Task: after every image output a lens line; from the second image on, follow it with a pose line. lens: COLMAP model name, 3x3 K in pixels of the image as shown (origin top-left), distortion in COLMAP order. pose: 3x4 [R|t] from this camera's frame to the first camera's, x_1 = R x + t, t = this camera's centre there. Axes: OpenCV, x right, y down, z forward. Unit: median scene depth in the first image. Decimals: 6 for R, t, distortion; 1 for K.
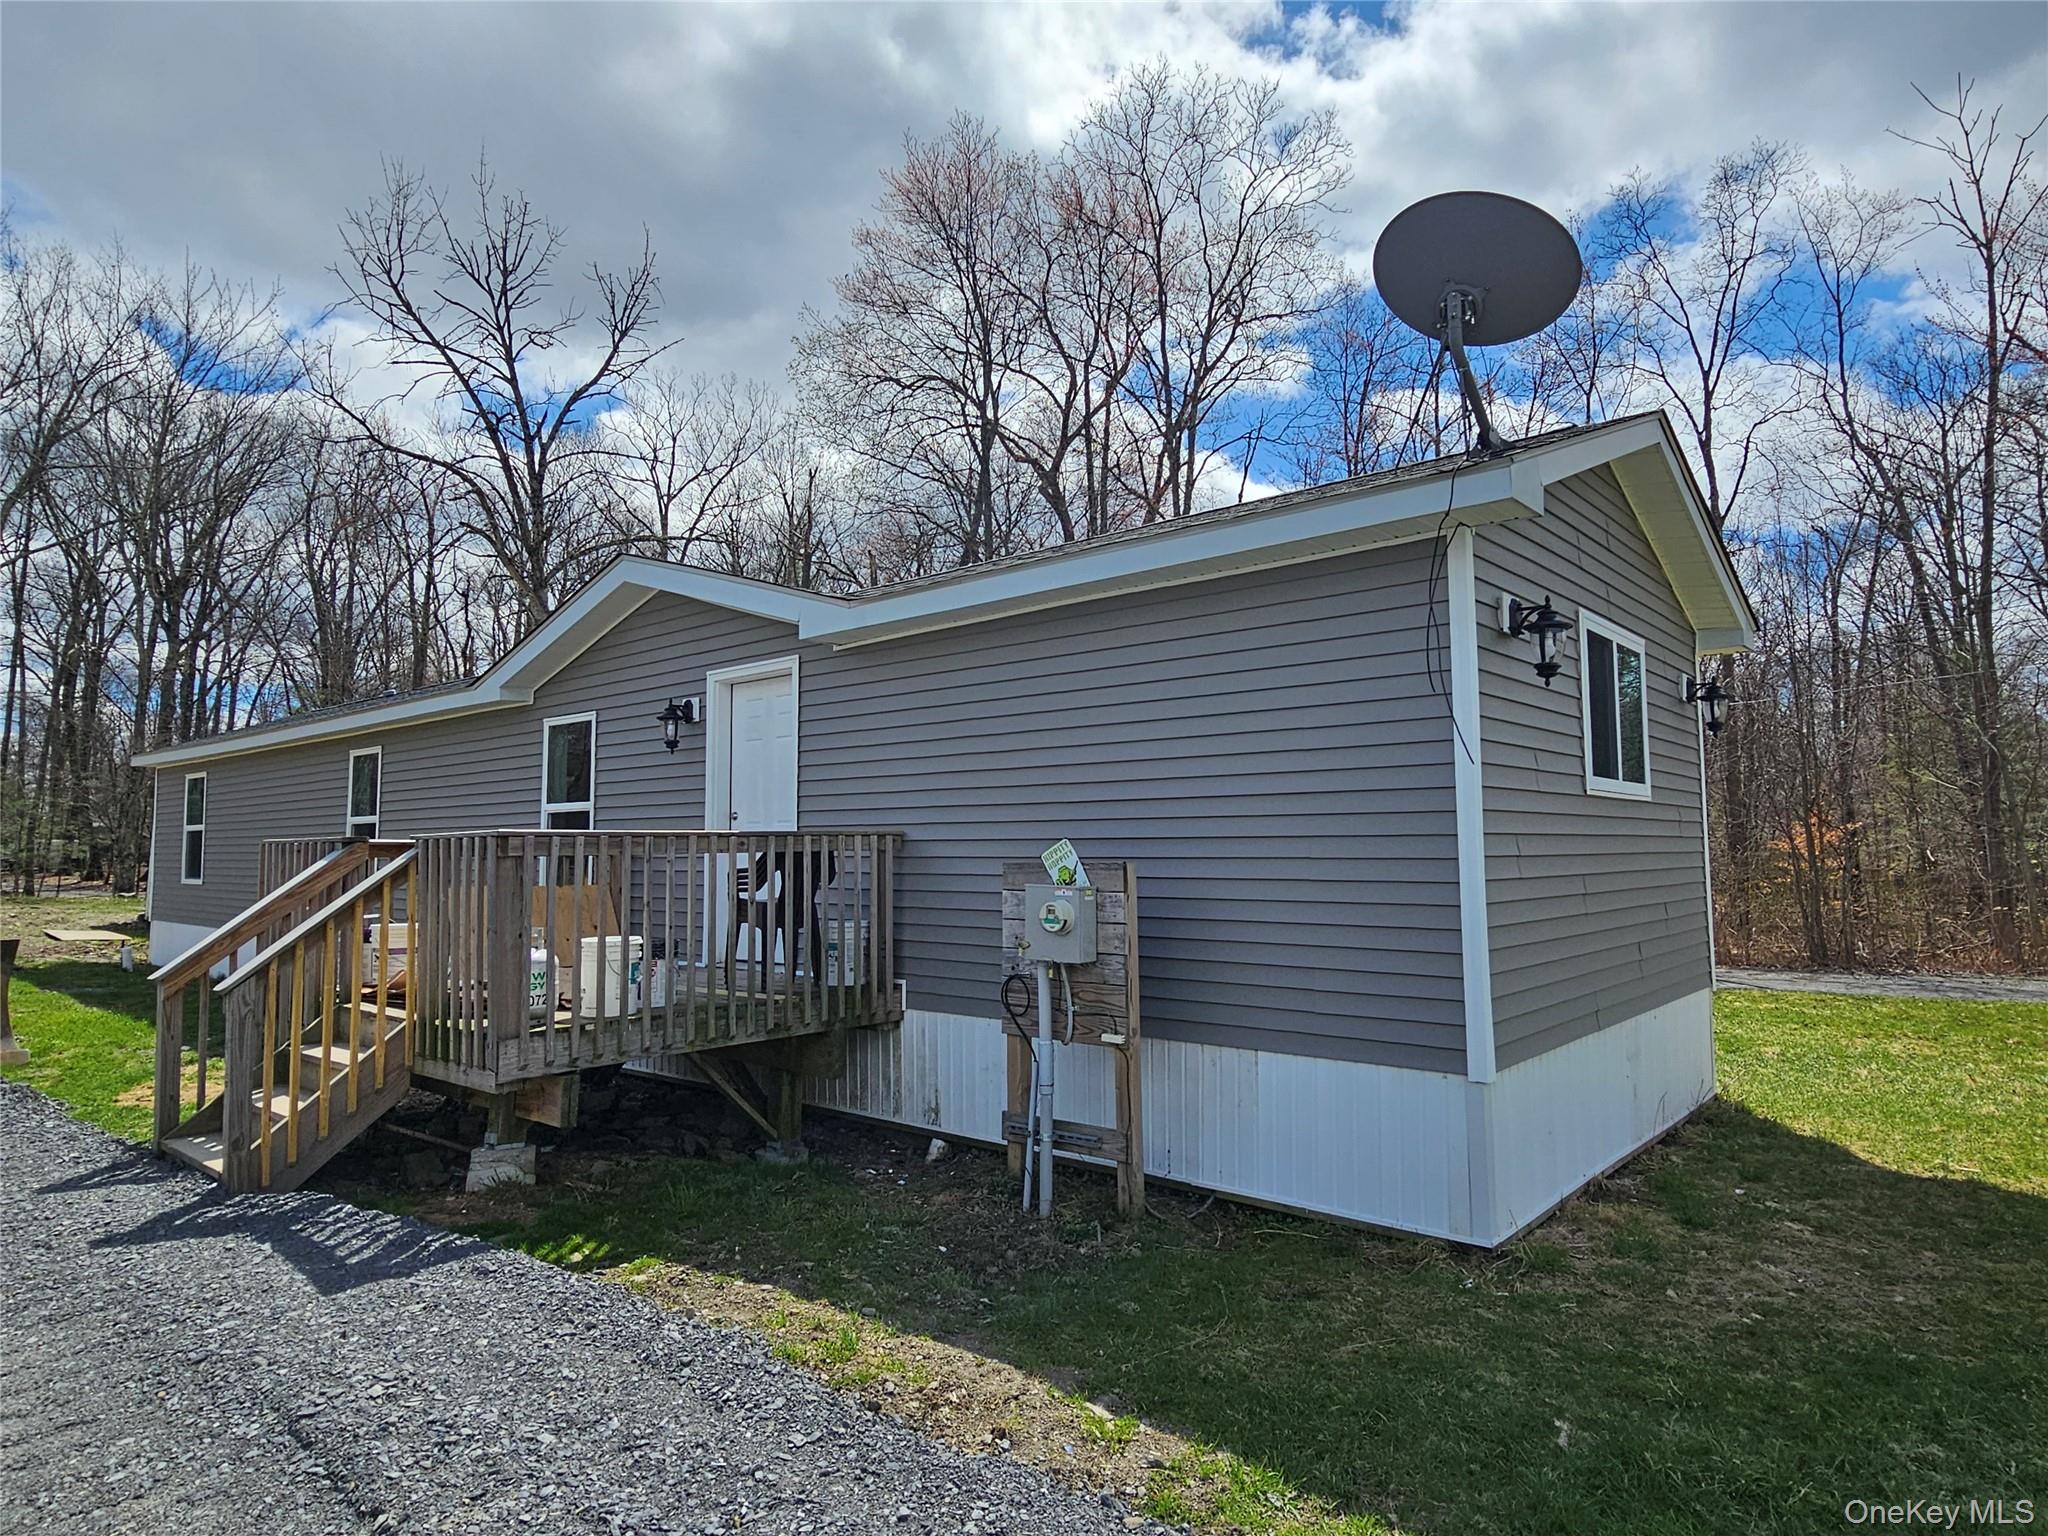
lens RADIAL K [[1194.1, 0, 1022.7], [0, 1194.1, 764.3], [0, 0, 1]] dist [-0.004703, 0.006274]
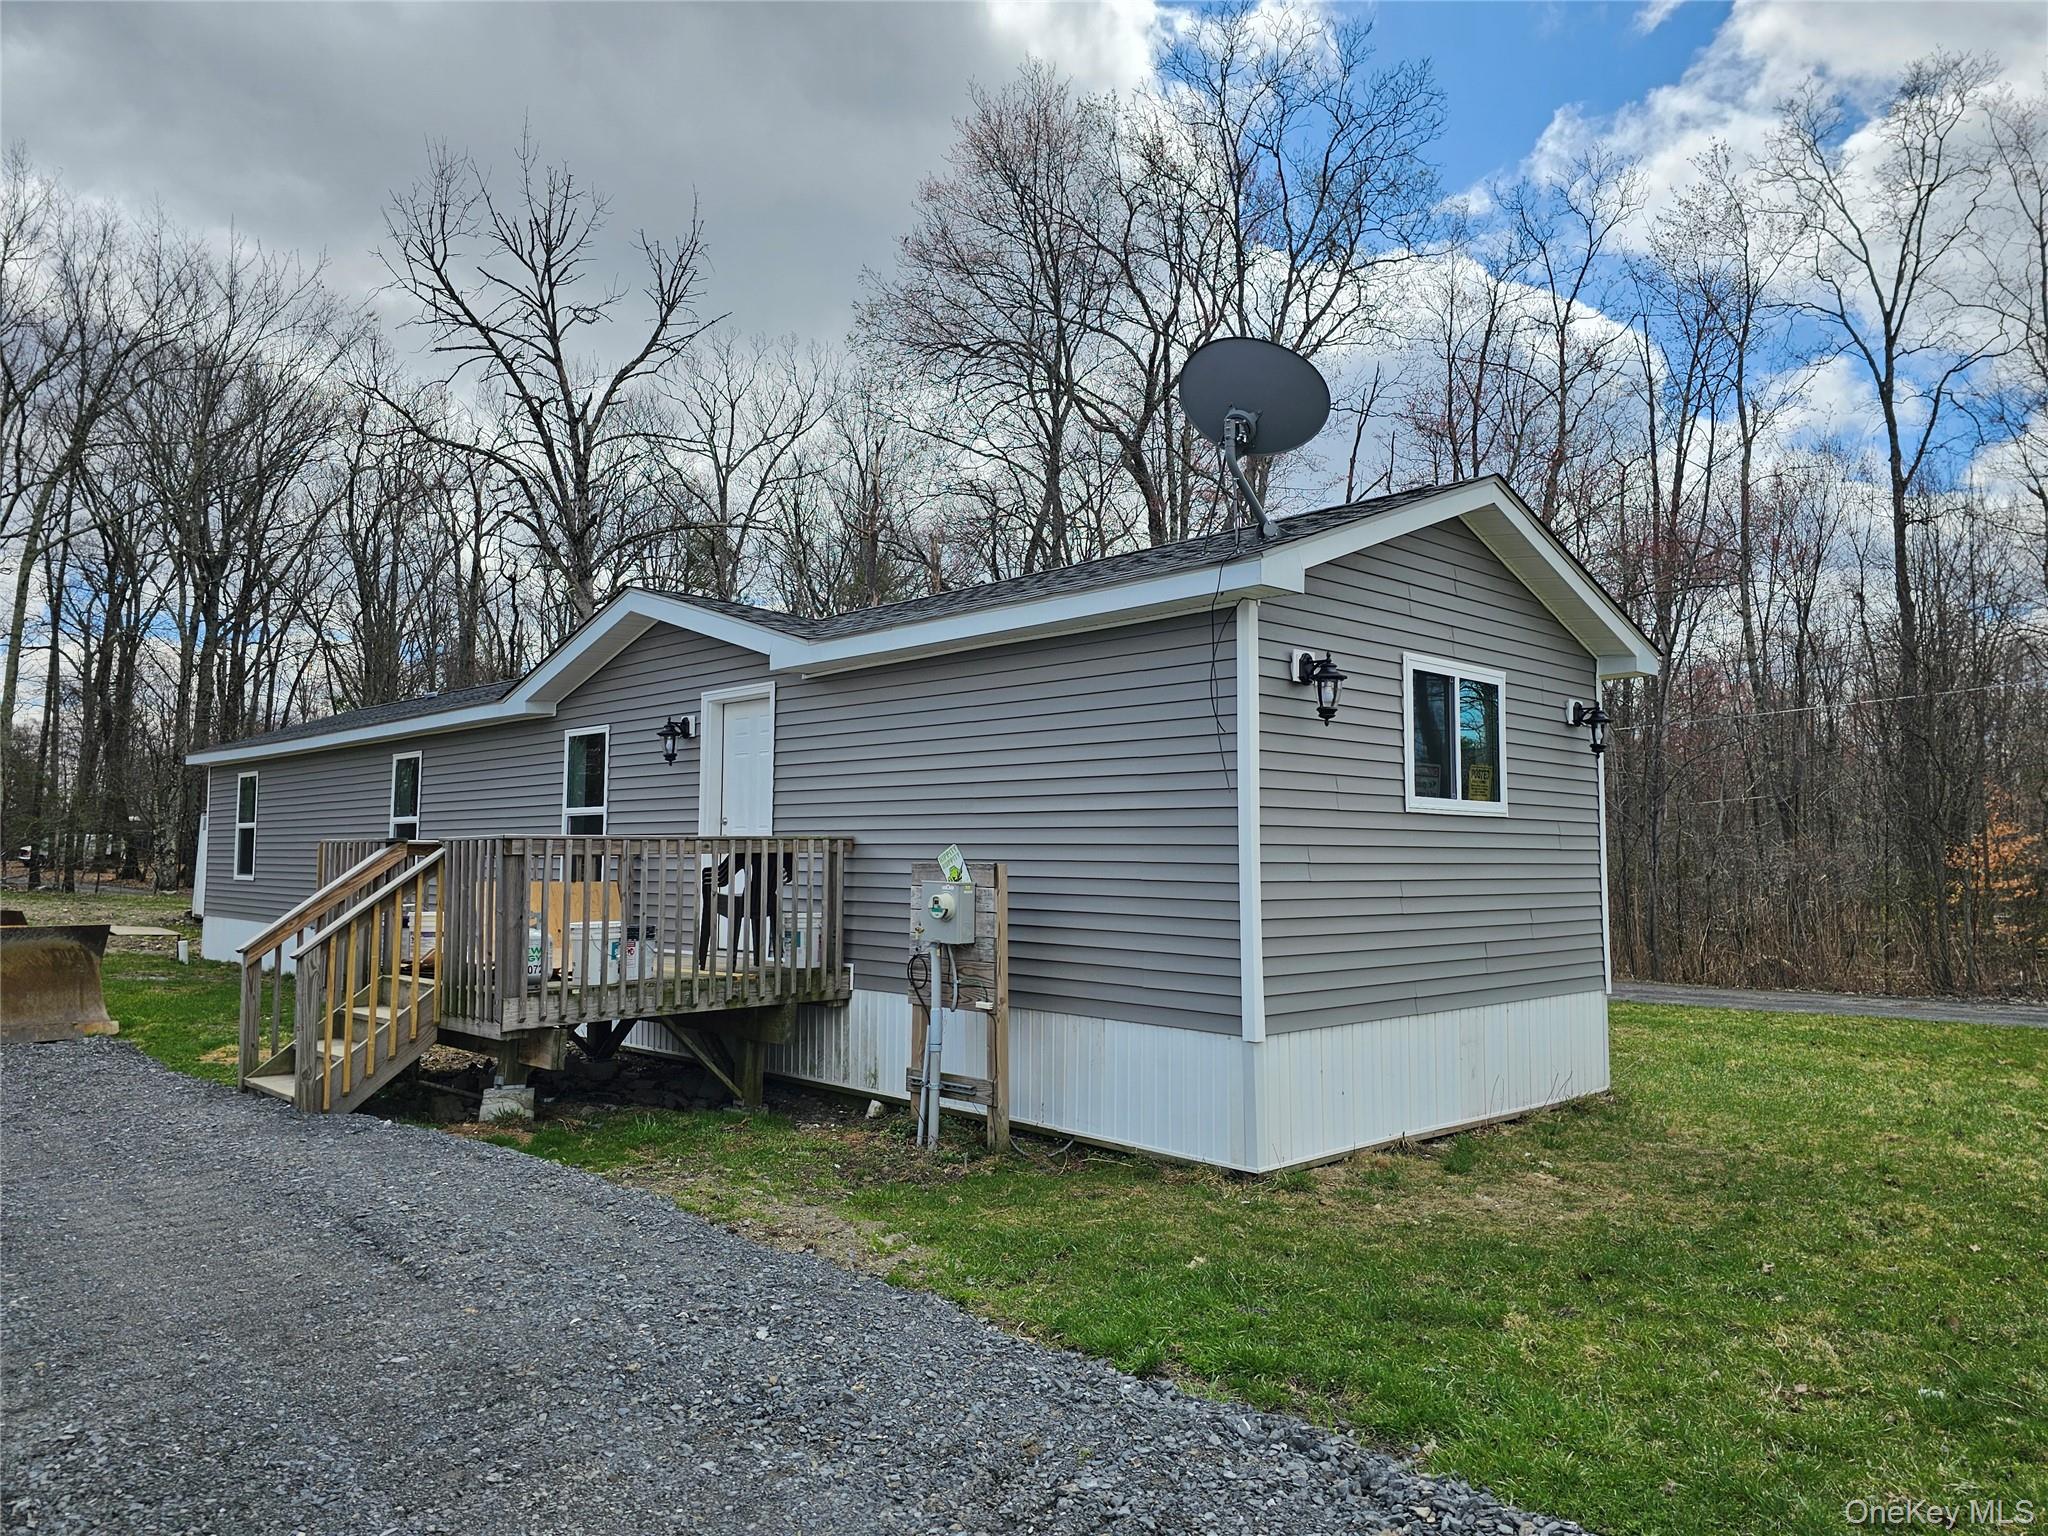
lens RADIAL K [[1379.4, 0, 1027.3], [0, 1379.4, 758.0], [0, 0, 1]] dist [0.035955, -0.015240]
pose [[0.996333, 0.004681, -0.085434, 0.166014], [-0.004523, 0.999988, 0.002038, -0.021687], [0.085442, -0.001644, 0.996342, -0.291919]]
